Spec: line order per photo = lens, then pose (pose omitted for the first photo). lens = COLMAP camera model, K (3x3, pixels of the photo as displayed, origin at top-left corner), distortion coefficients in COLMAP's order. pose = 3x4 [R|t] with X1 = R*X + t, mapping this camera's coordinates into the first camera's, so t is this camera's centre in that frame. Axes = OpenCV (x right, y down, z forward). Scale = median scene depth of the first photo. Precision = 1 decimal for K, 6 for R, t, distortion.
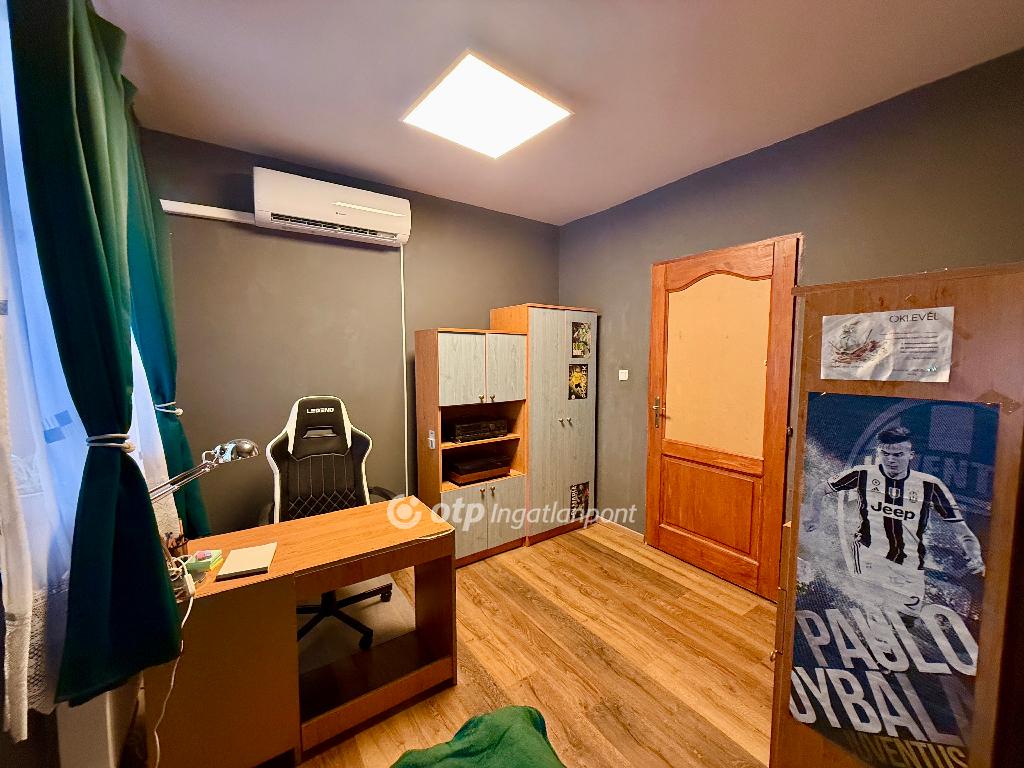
lens RADIAL K [[408.9, 0, 512.0], [0, 408.9, 384.0], [0, 0, 1]] dist [-0.000675, 0.000295]
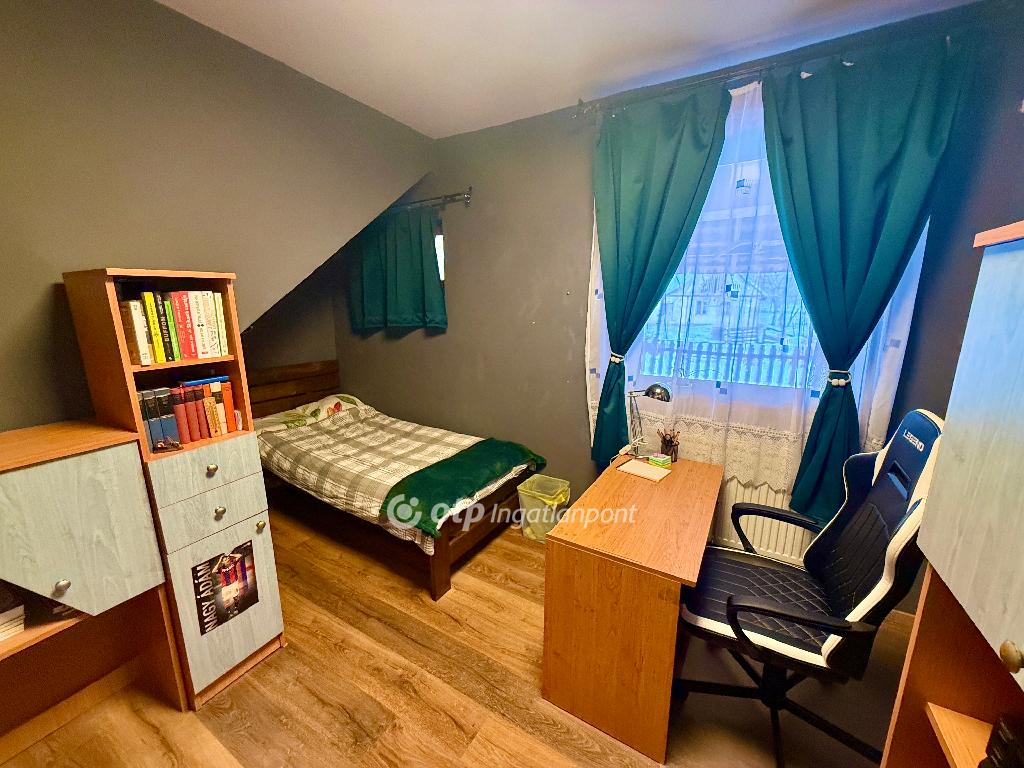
lens RADIAL K [[408.9, 0, 512.0], [0, 408.9, 384.0], [0, 0, 1]] dist [-0.000675, 0.000295]
pose [[-0.909913, 0.094452, -0.403902, 0.237562], [-0.021599, 0.961620, 0.273532, -0.175553], [0.414236, 0.257614, -0.872951, 1.694316]]
